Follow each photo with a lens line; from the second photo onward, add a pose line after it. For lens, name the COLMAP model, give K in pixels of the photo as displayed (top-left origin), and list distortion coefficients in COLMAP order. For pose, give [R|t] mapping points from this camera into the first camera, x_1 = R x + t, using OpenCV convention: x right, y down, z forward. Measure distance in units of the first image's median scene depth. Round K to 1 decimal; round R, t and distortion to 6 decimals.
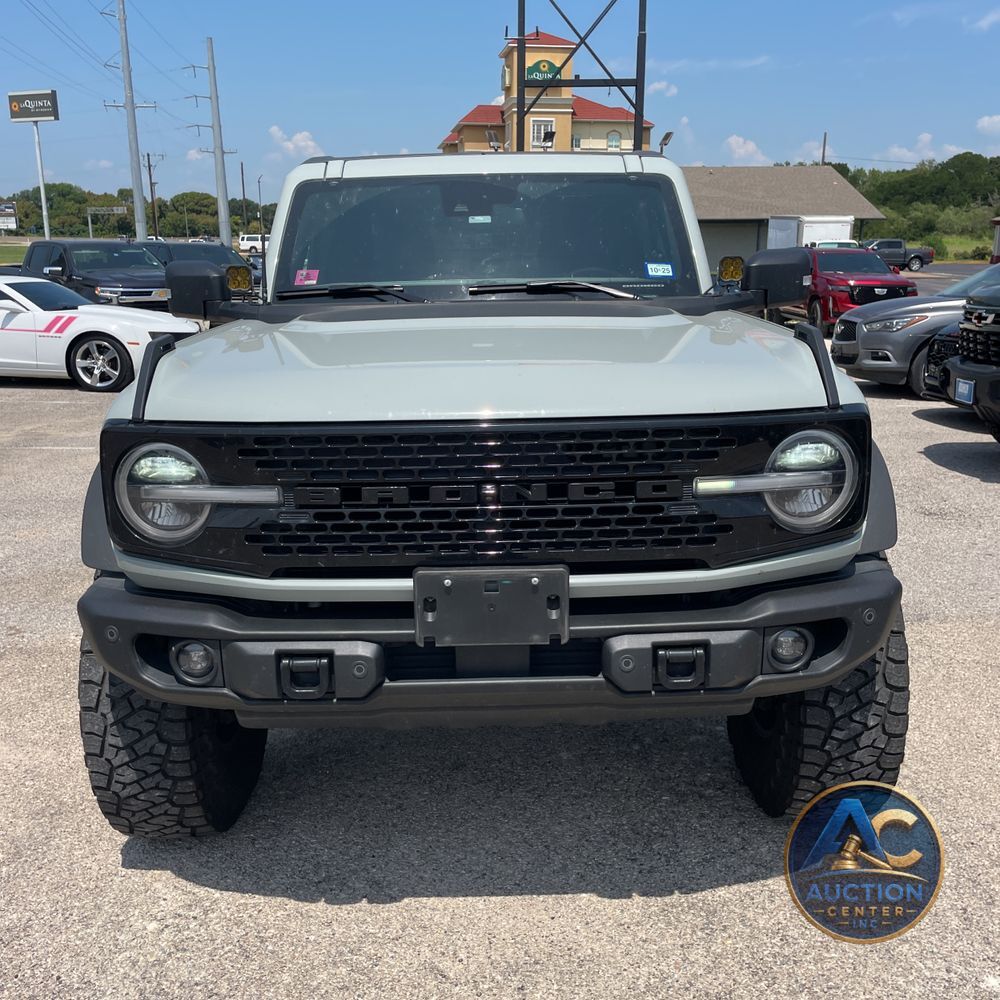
lens RADIAL K [[1011.9, 0, 500.0], [0, 1011.9, 500.0], [0, 0, 1]] dist [0.078730, -0.112315]
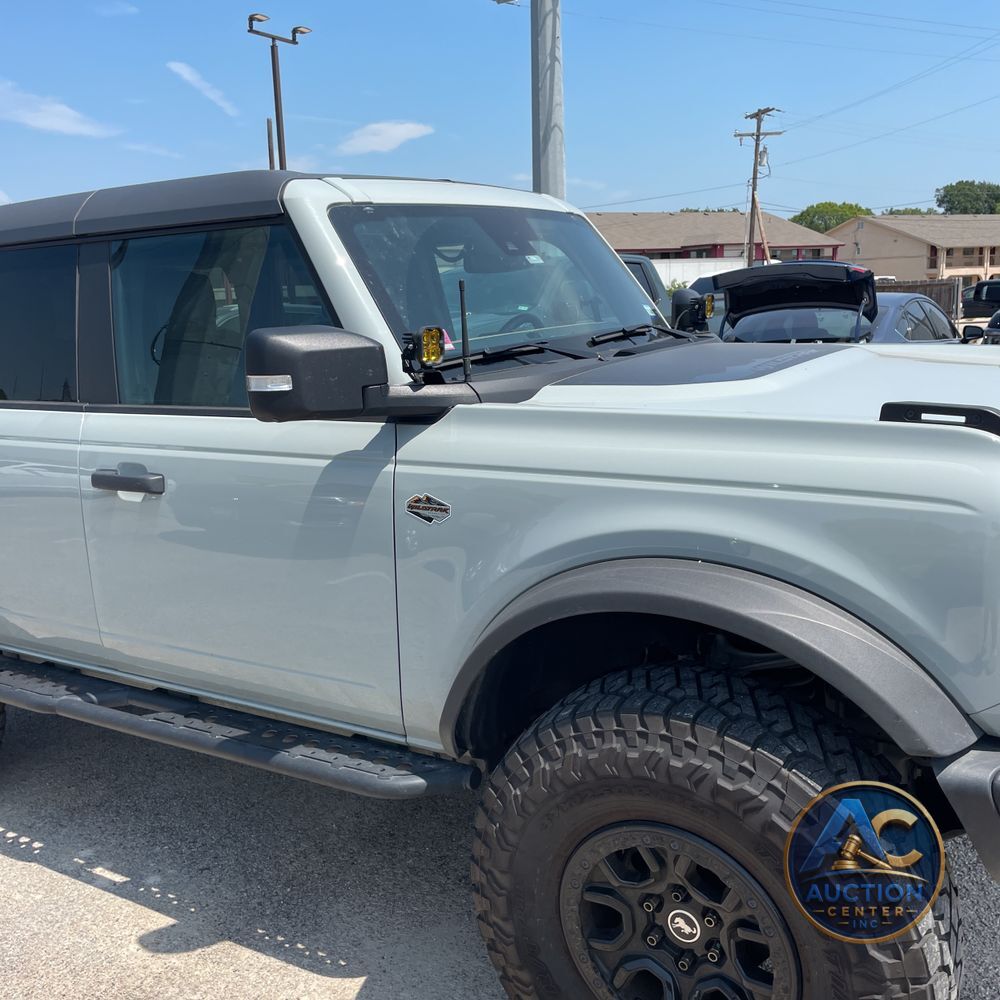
lens RADIAL K [[1011.9, 0, 500.0], [0, 1011.9, 500.0], [0, 0, 1]] dist [0.078730, -0.112315]
pose [[0.549366, -0.187741, 0.814218, -1.027554], [0.236097, 0.969602, 0.064271, -0.198788], [-0.801533, 0.156926, 0.576991, 0.786596]]
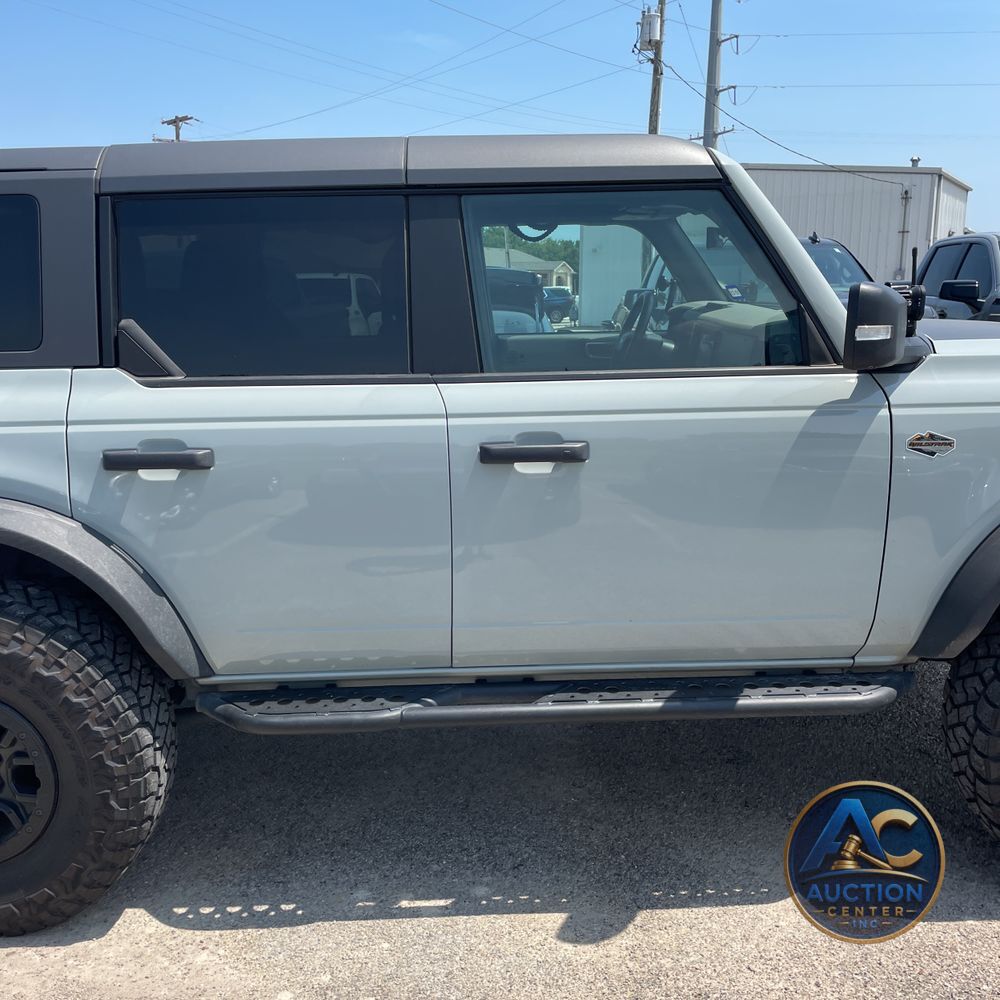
lens RADIAL K [[1035.3, 0, 501.0], [0, 1035.3, 490.2], [0, 0, 1]] dist [0.113277, -0.170821]
pose [[0.005218, -0.205141, 0.978719, -1.374425], [0.248868, 0.948204, 0.197418, -0.413666], [-0.968523, 0.242541, 0.056000, 1.686273]]
